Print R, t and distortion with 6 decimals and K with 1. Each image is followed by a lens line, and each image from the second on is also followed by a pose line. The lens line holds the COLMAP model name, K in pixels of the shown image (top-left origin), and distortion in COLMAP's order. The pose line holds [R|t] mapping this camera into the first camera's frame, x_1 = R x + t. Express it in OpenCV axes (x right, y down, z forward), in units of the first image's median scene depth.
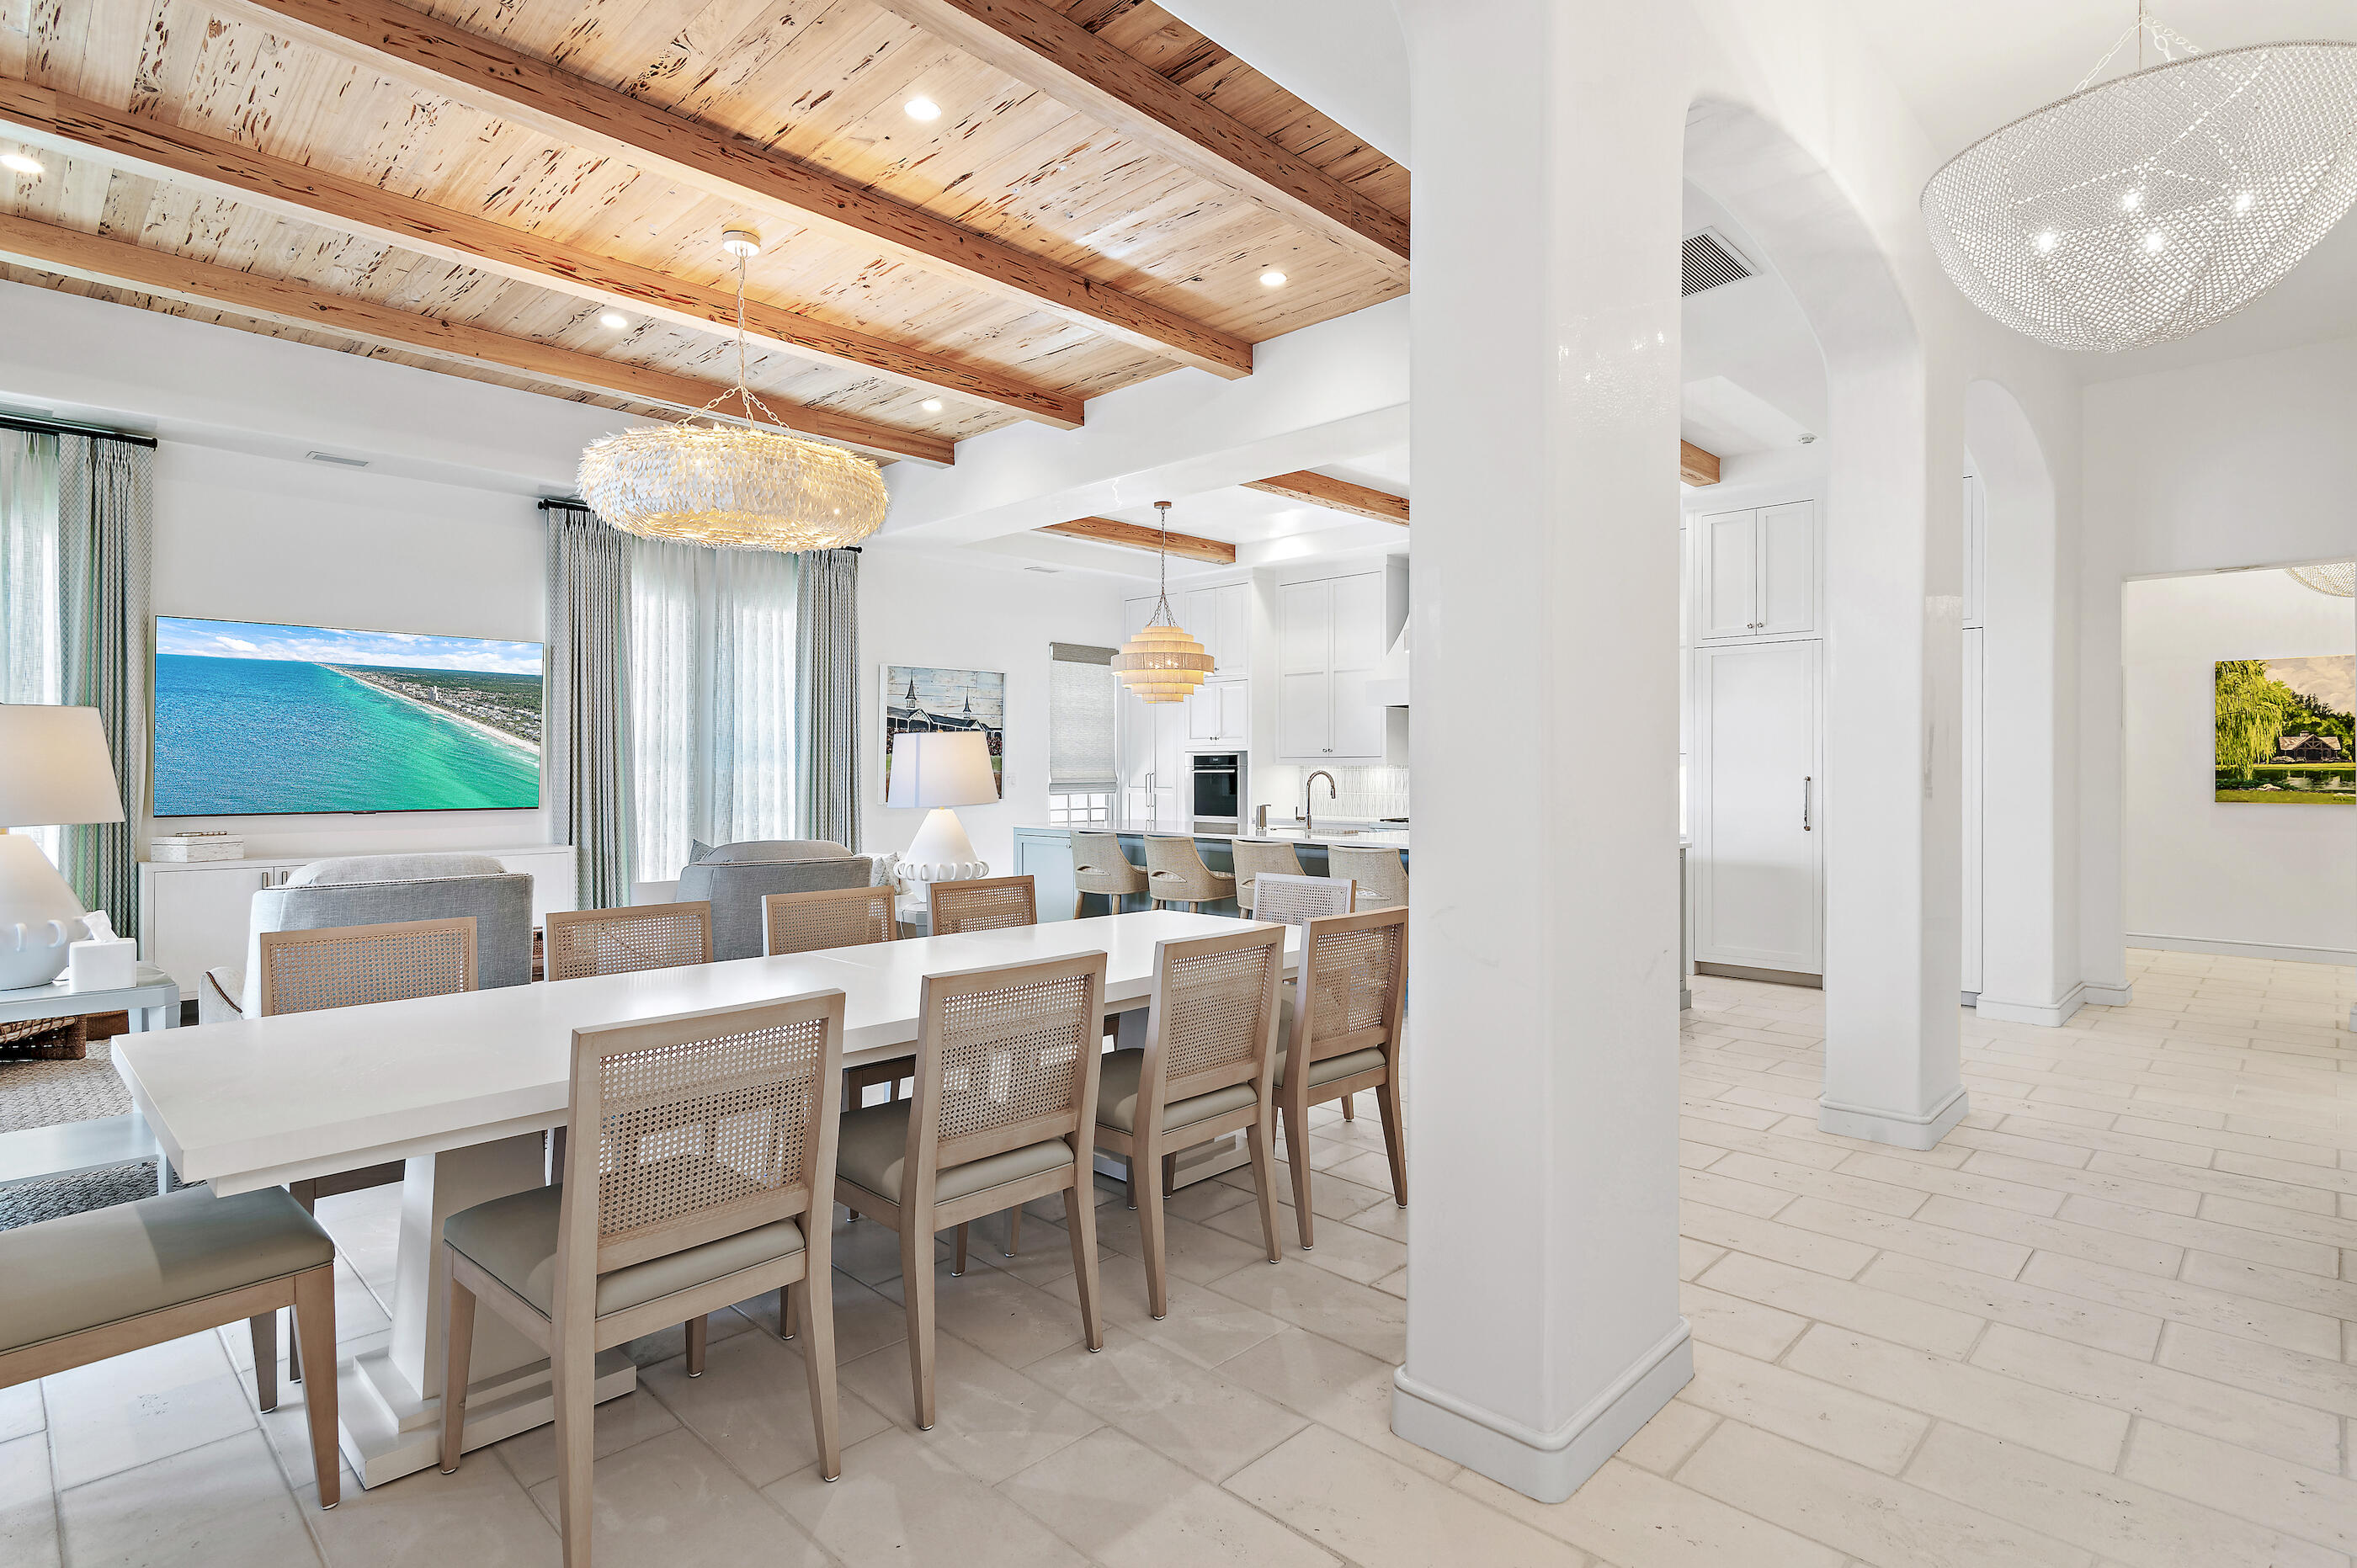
lens RADIAL K [[1192.7, 0, 1174.7], [0, 1192.7, 765.9], [0, 0, 1]] dist [-0.000936, 0.001326]
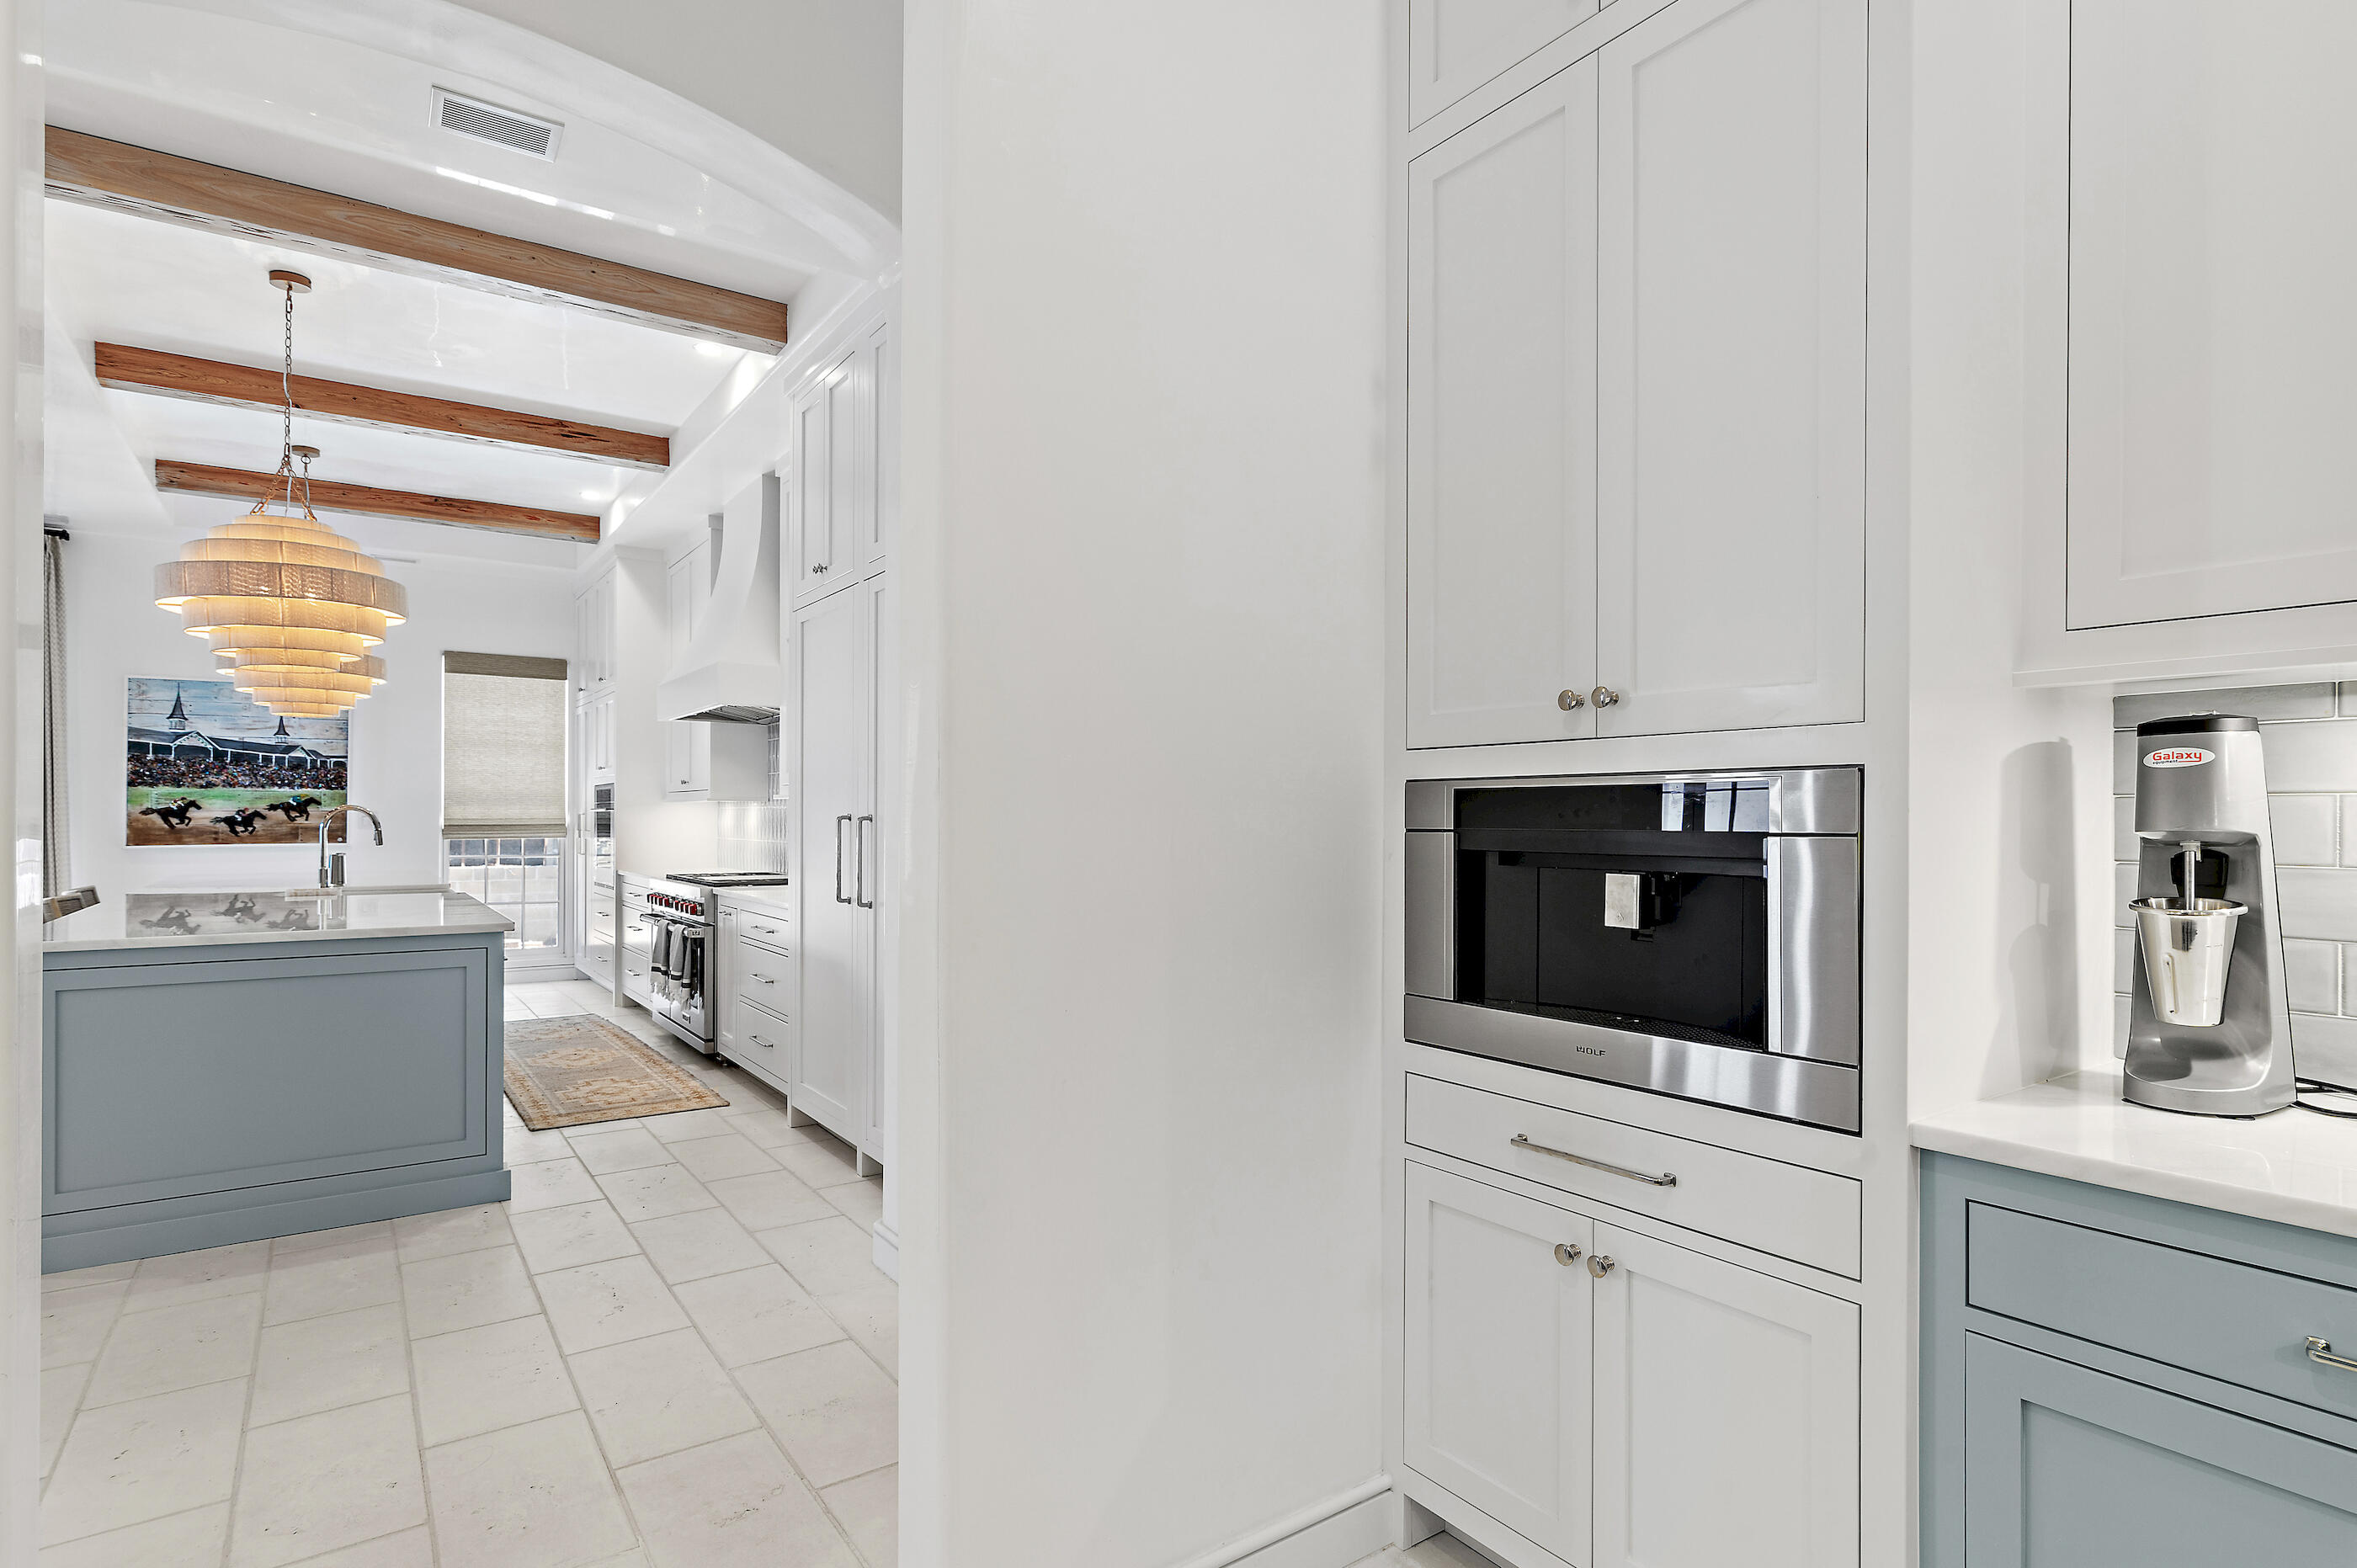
lens RADIAL K [[1192.7, 0, 1171.4], [0, 1192.7, 819.1], [0, 0, 1]] dist [-0.000936, 0.001326]
pose [[0.982300, 0.004574, -0.187259, 1.206361], [-0.003311, 0.999970, 0.007054, 0.008196], [0.187285, -0.006309, 0.982285, 0.666820]]
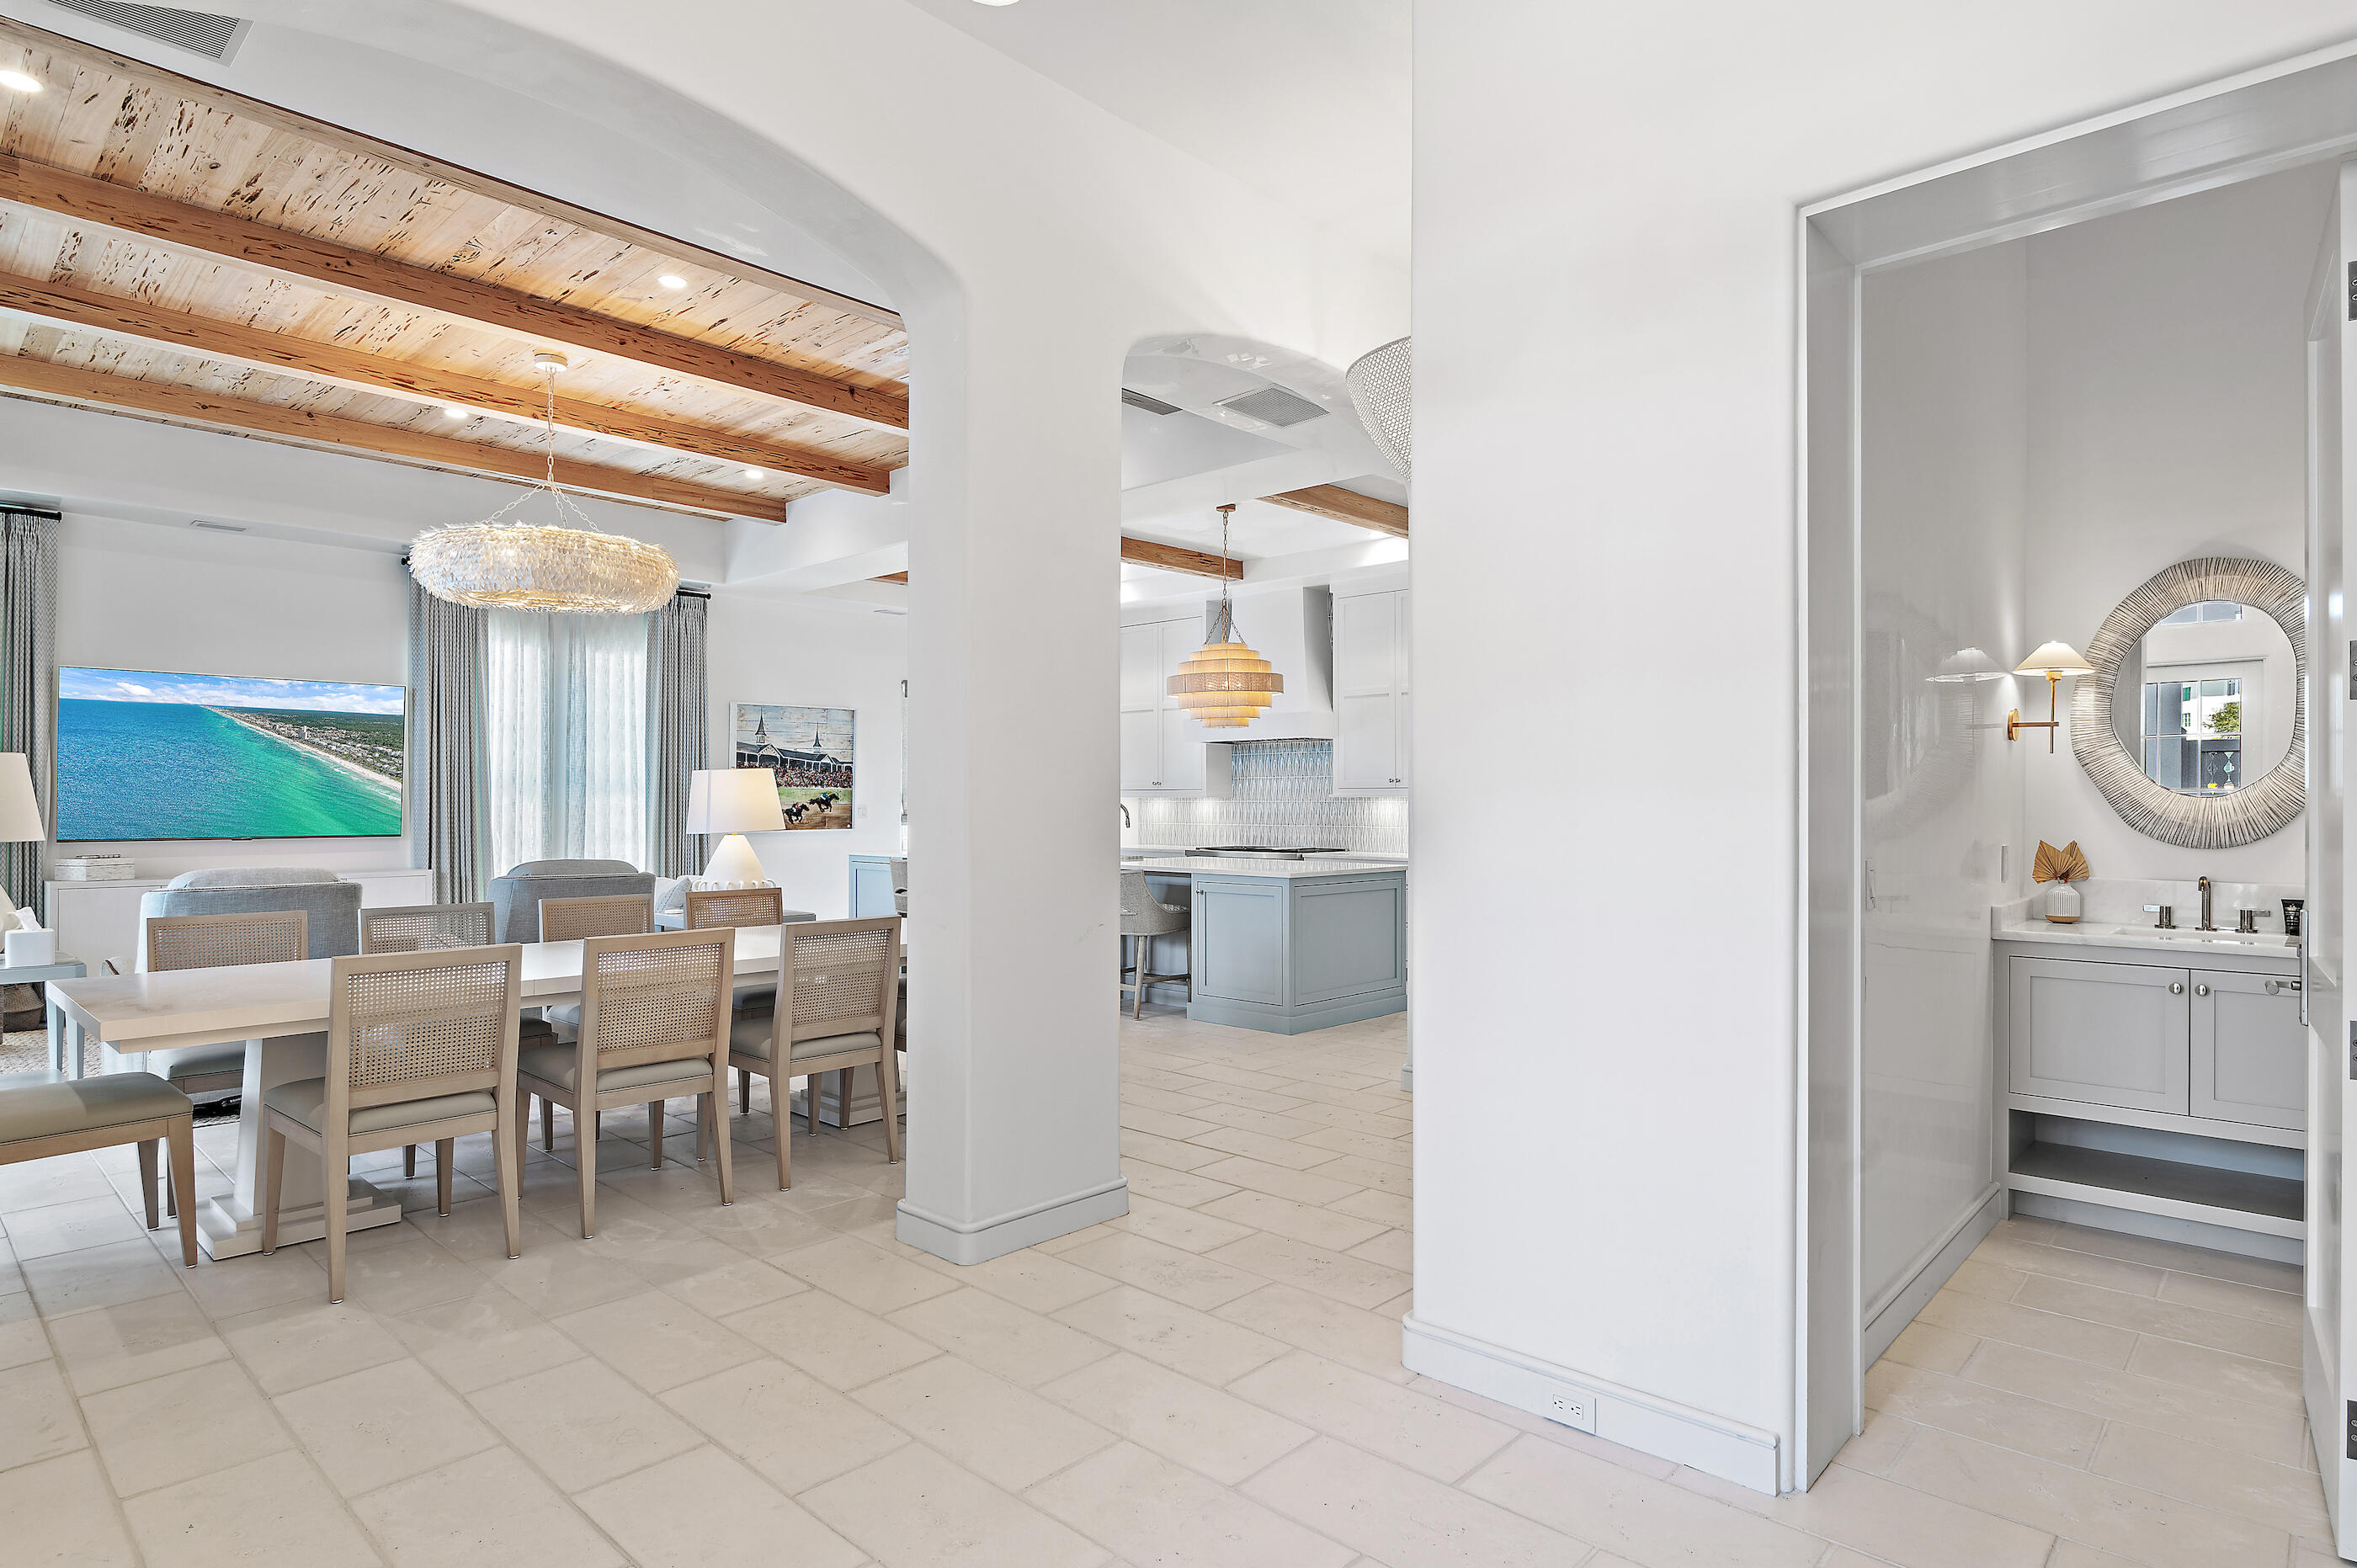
lens RADIAL K [[1291.8, 0, 1175.5], [0, 1291.8, 796.4], [0, 0, 1]] dist [-0.018154, 0.000863]
pose [[0.999783, 0.000730, 0.020797, 0.254724], [-0.000722, 1.000000, -0.000407, -0.001573], [-0.020797, 0.000392, 0.999784, -0.325916]]
